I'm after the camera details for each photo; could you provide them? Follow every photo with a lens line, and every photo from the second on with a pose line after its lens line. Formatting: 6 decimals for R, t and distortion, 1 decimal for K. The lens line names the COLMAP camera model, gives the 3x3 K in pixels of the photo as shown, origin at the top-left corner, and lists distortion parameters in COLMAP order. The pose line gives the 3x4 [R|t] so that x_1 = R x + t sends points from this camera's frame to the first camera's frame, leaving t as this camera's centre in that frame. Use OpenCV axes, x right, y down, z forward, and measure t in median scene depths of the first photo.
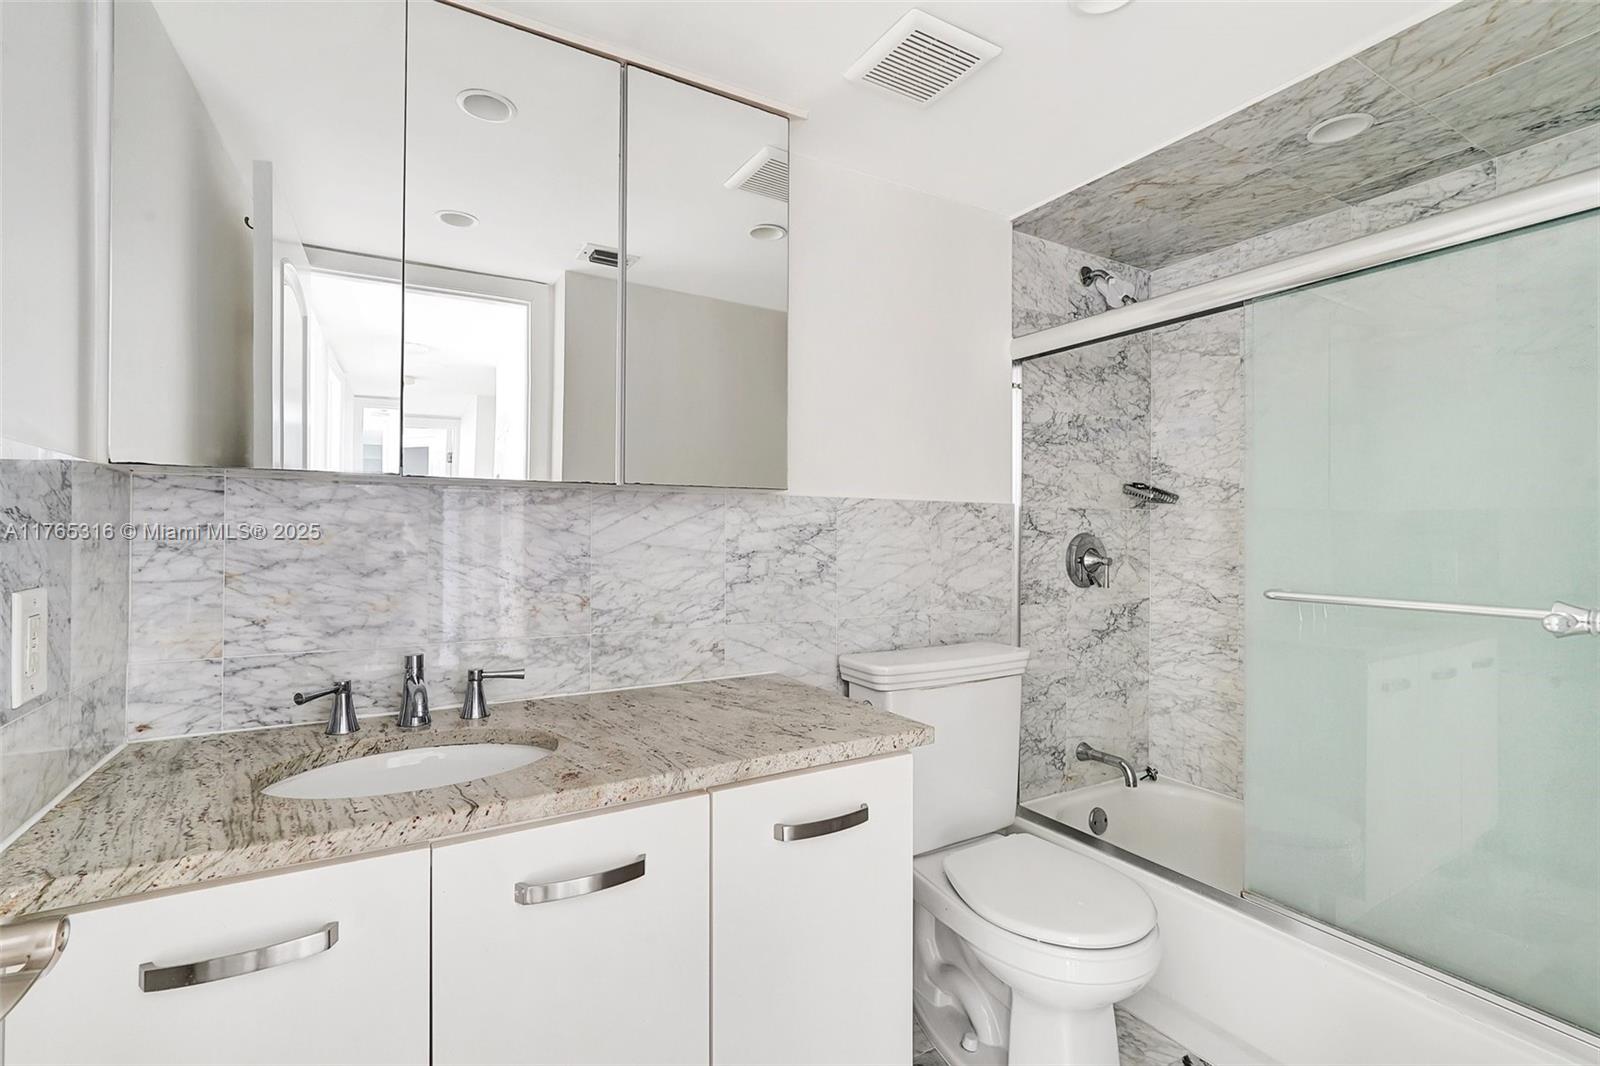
lens RADIAL K [[732.2, 0, 794.3], [0, 732.2, 533.4], [0, 0, 1]] dist [-0.014941, 0.008181]
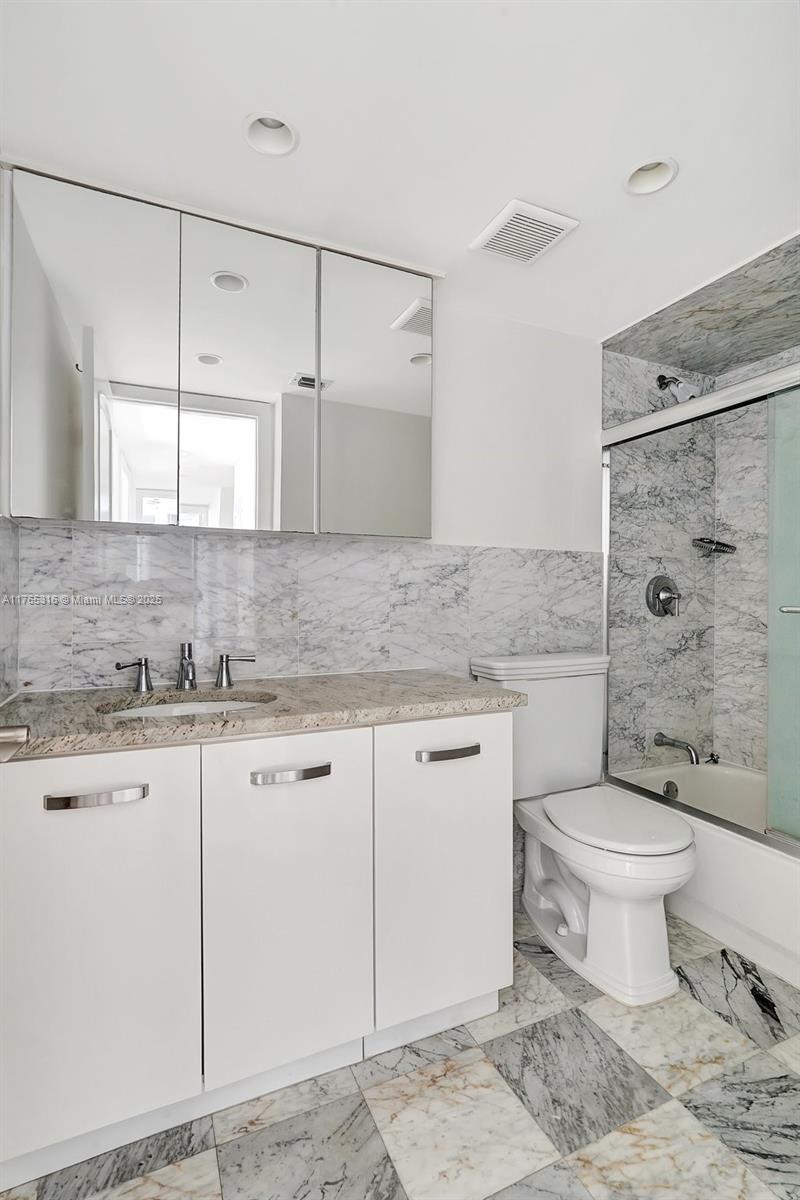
lens RADIAL K [[562.9, 0, 398.2], [0, 562.9, 601.3], [0, 0, 1]] dist [-0.014958, 0.006689]
pose [[0.994687, -0.000214, -0.102947, 0.034808], [0.001656, 0.999902, 0.013929, 0.043621], [0.102934, -0.014025, 0.994589, -0.098484]]
